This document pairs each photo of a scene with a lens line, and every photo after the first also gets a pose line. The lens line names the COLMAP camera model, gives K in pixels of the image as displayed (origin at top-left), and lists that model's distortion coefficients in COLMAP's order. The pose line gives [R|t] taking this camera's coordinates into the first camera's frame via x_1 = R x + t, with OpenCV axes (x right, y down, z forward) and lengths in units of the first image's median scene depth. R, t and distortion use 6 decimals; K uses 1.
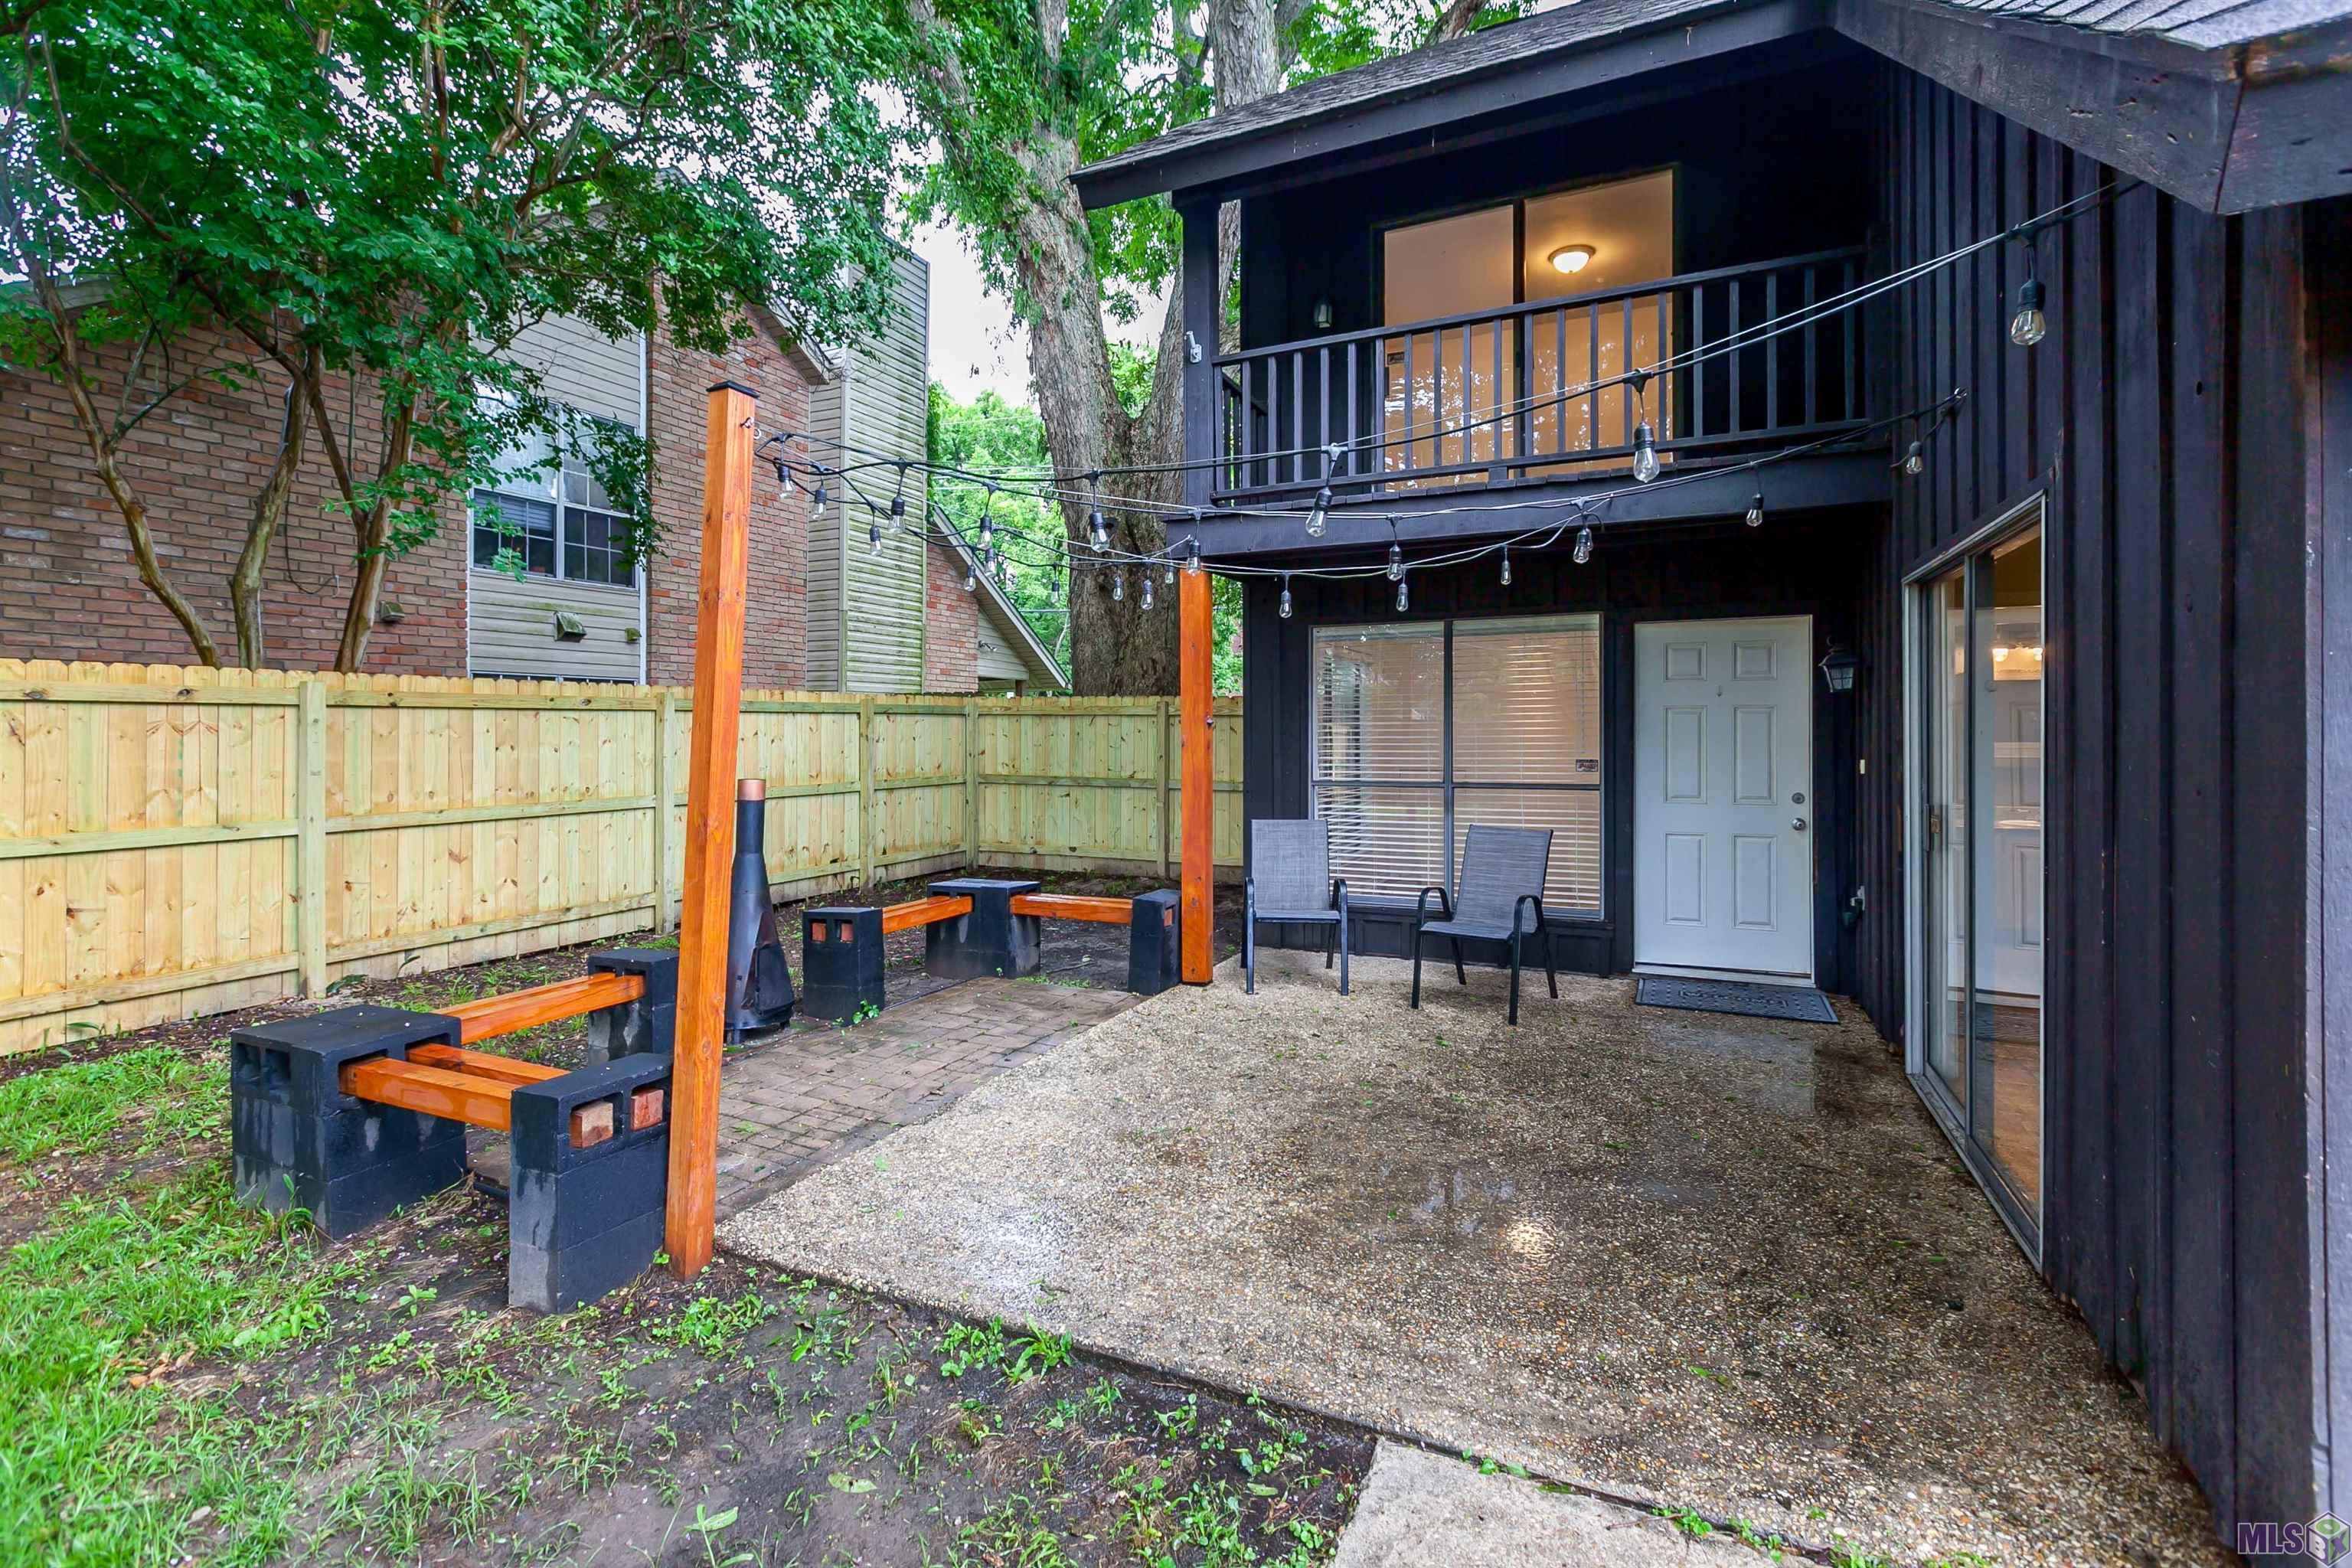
lens RADIAL K [[1064.1, 0, 1172.2], [0, 1064.1, 748.5], [0, 0, 1]] dist [0.005373, -0.001905]
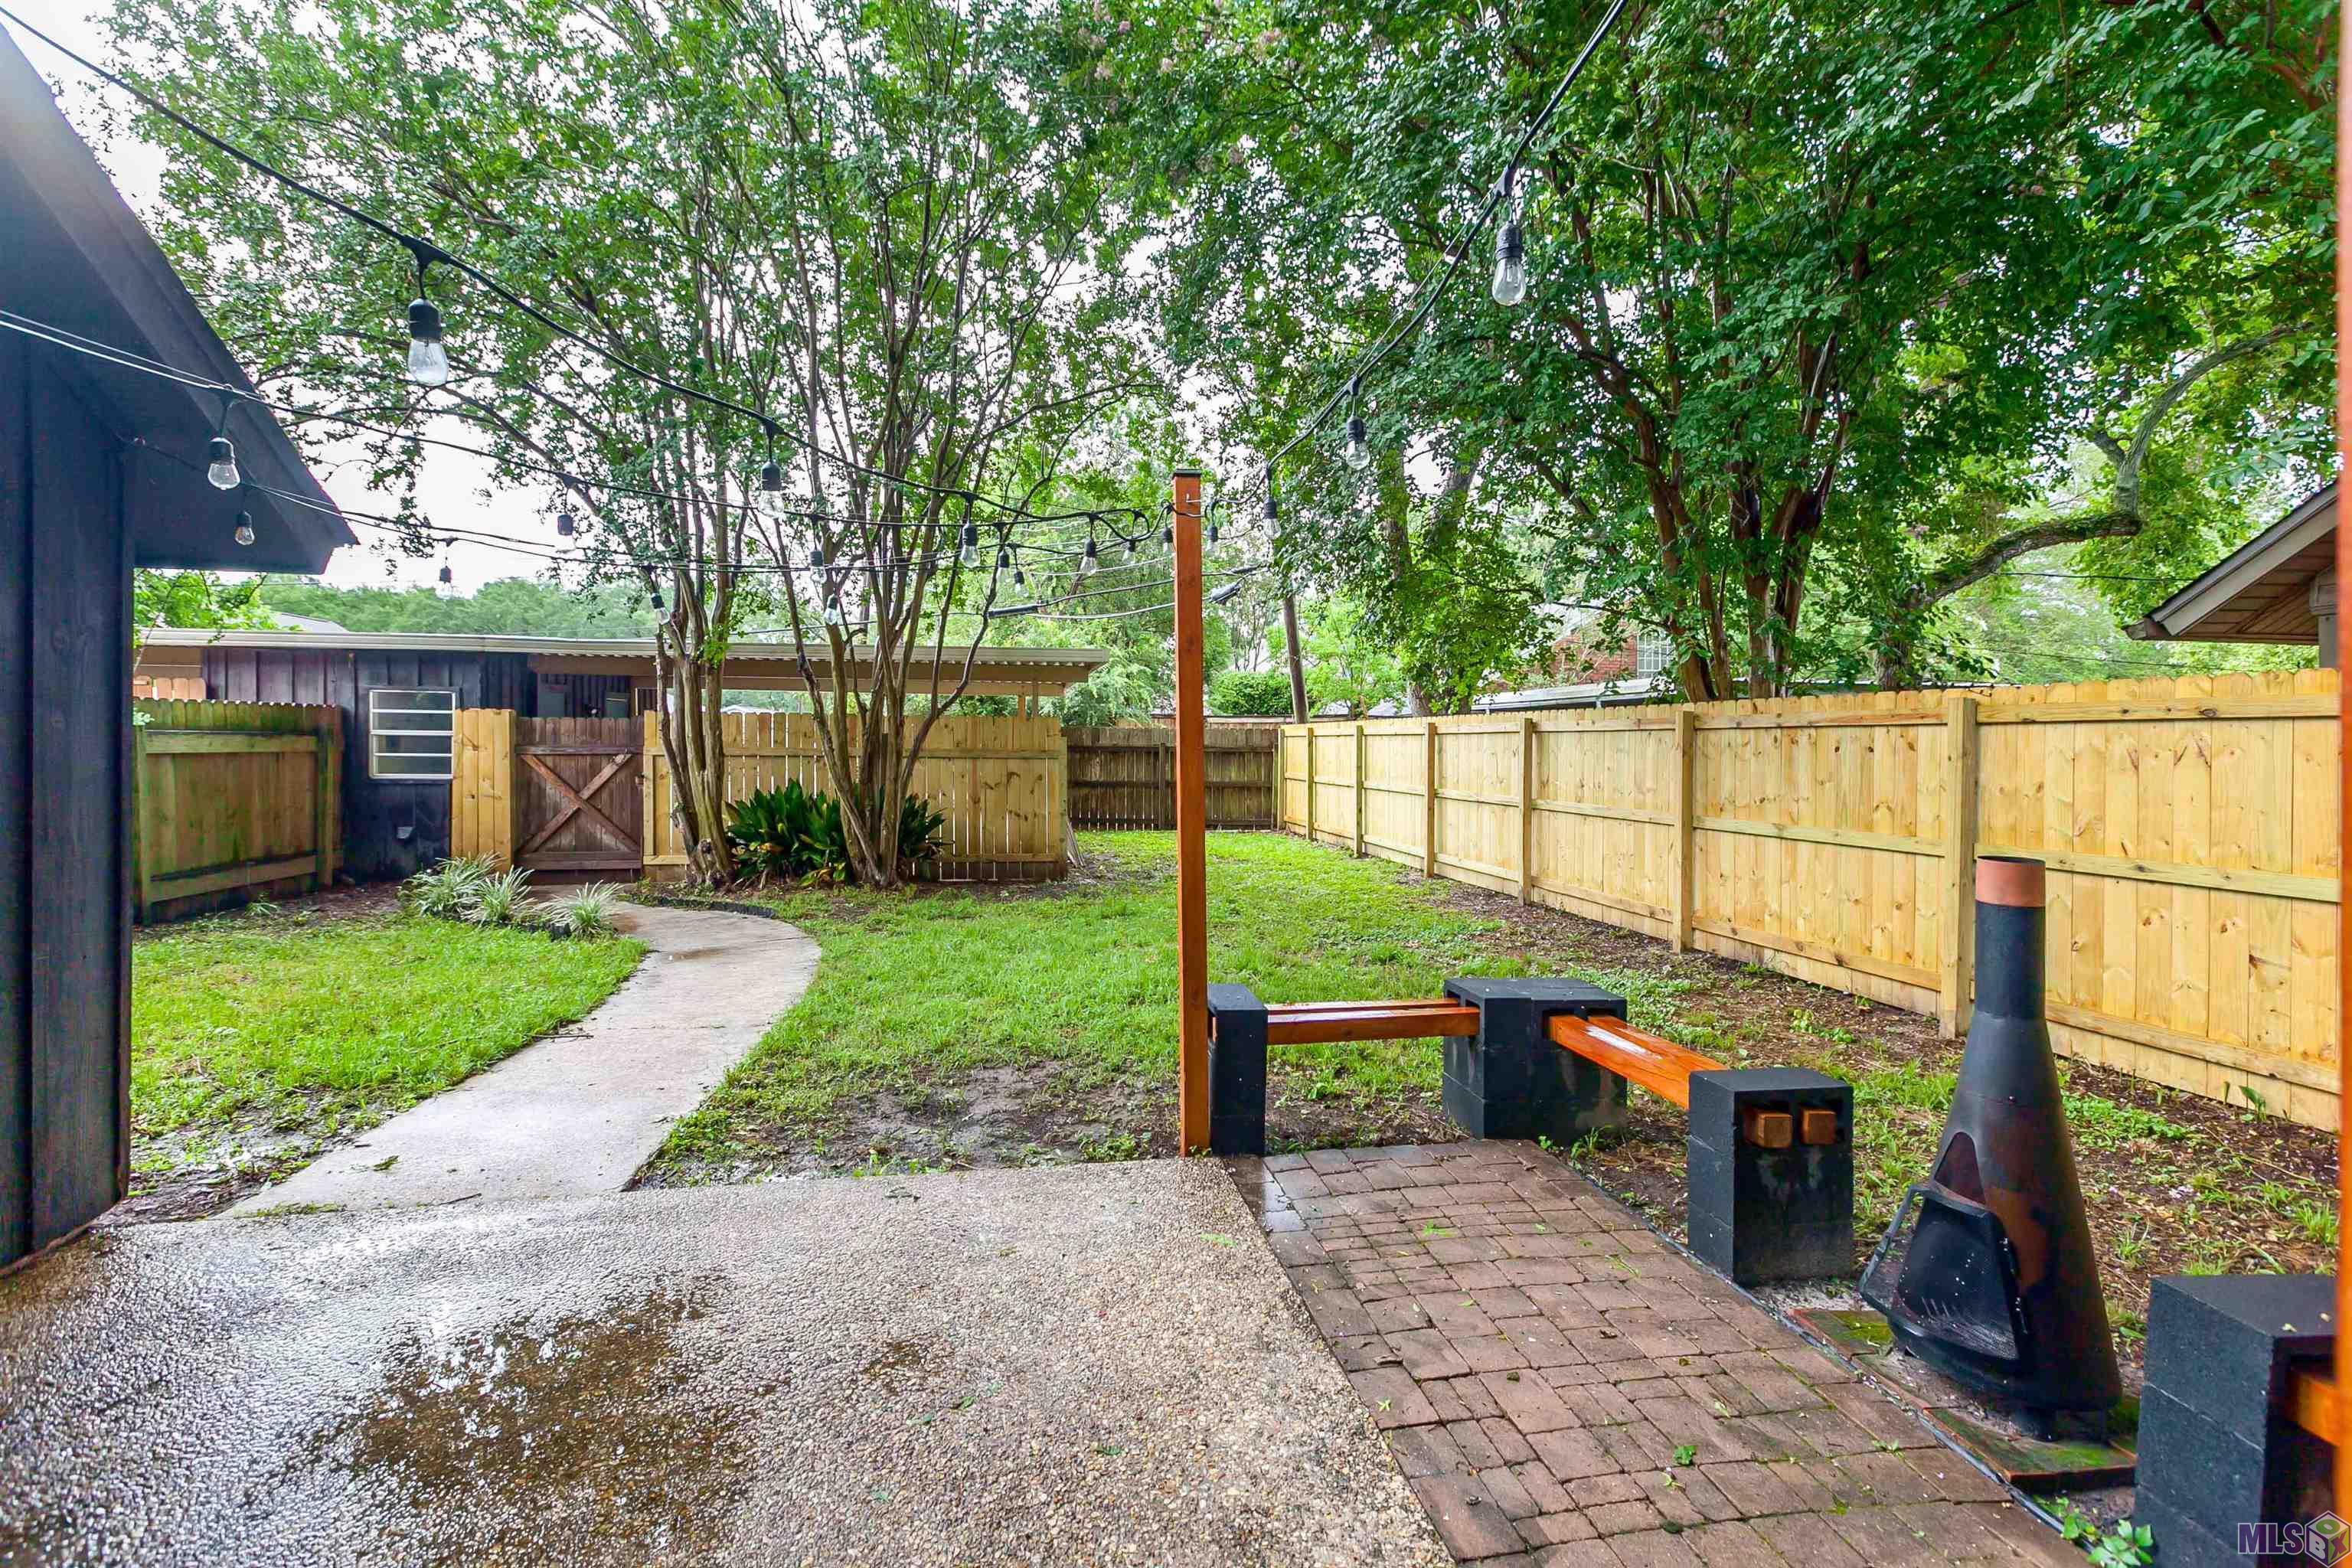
lens RADIAL K [[1064.1, 0, 1165.6], [0, 1064.1, 761.0], [0, 0, 1]] dist [0.005373, -0.001905]
pose [[-0.809559, 0.008643, -0.586975, 0.146590], [-0.014932, 0.999265, 0.035308, -0.020135], [0.586849, 0.037349, -0.808835, 0.893966]]
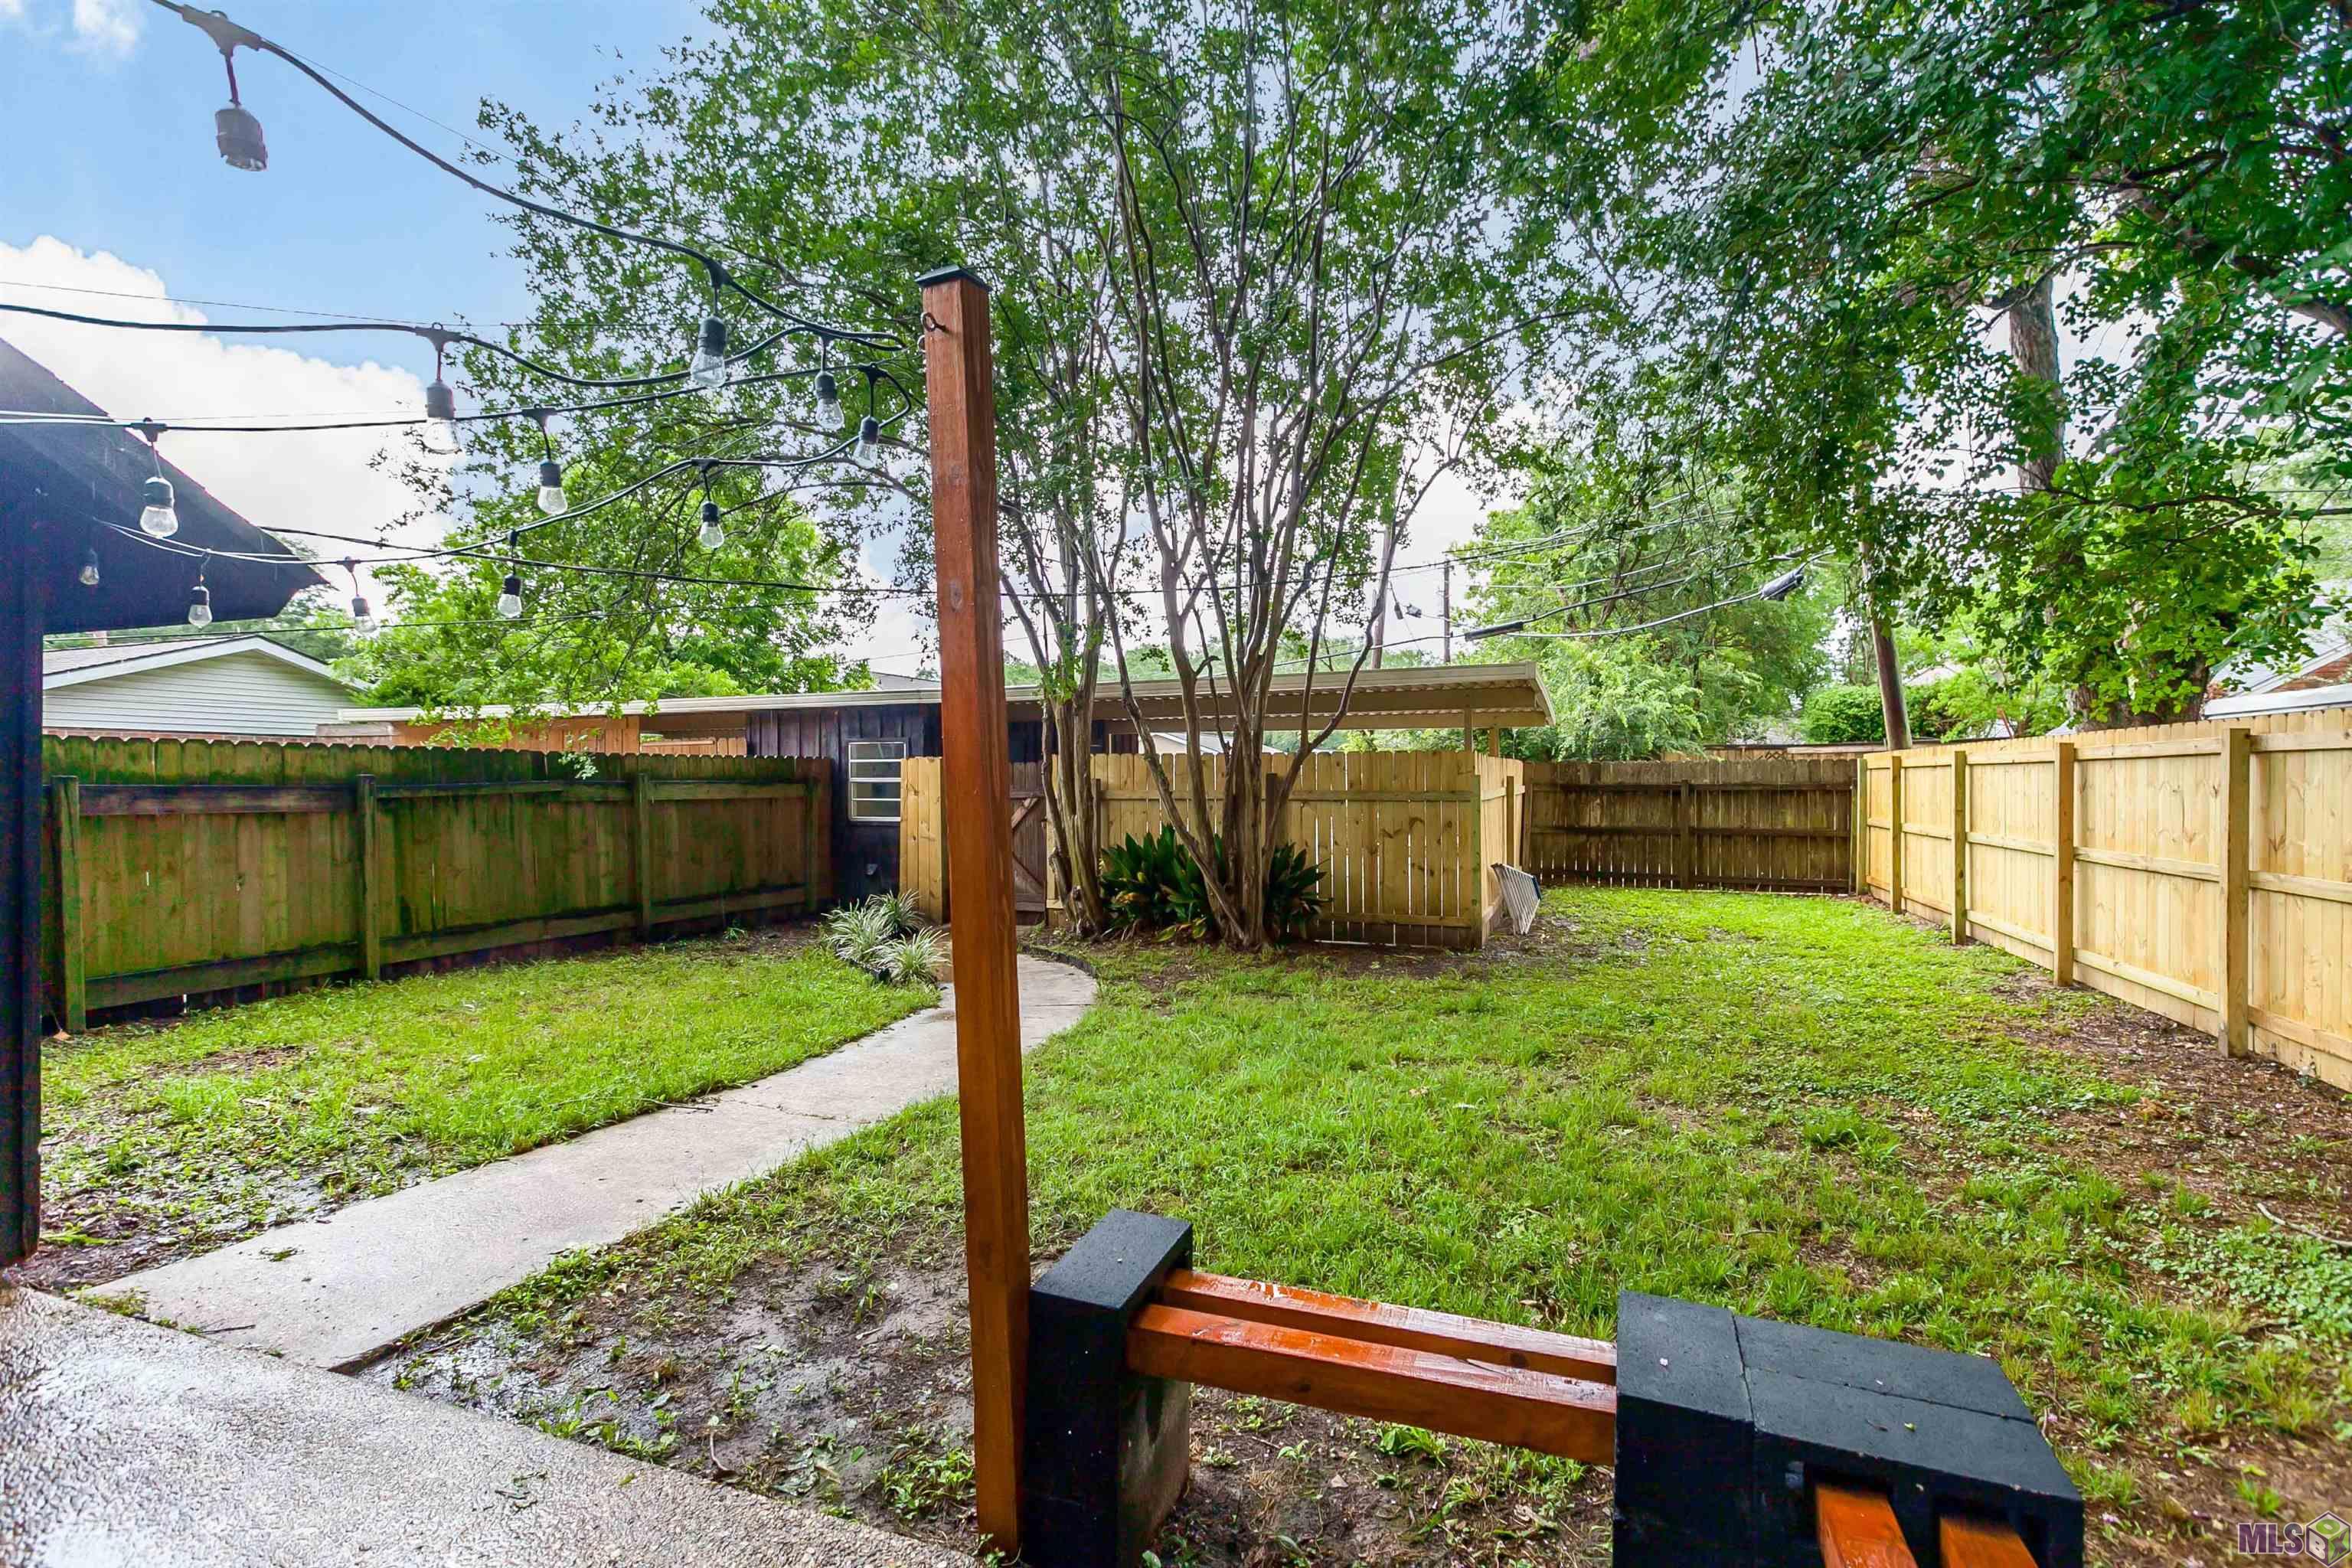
lens RADIAL K [[1064.1, 0, 1176.8], [0, 1064.1, 793.0], [0, 0, 1]] dist [0.005373, -0.001905]
pose [[-0.995736, 0.010925, -0.091596, -0.227552], [0.008254, 0.999531, 0.029483, -0.015600], [0.091875, 0.028601, -0.995360, 0.752961]]
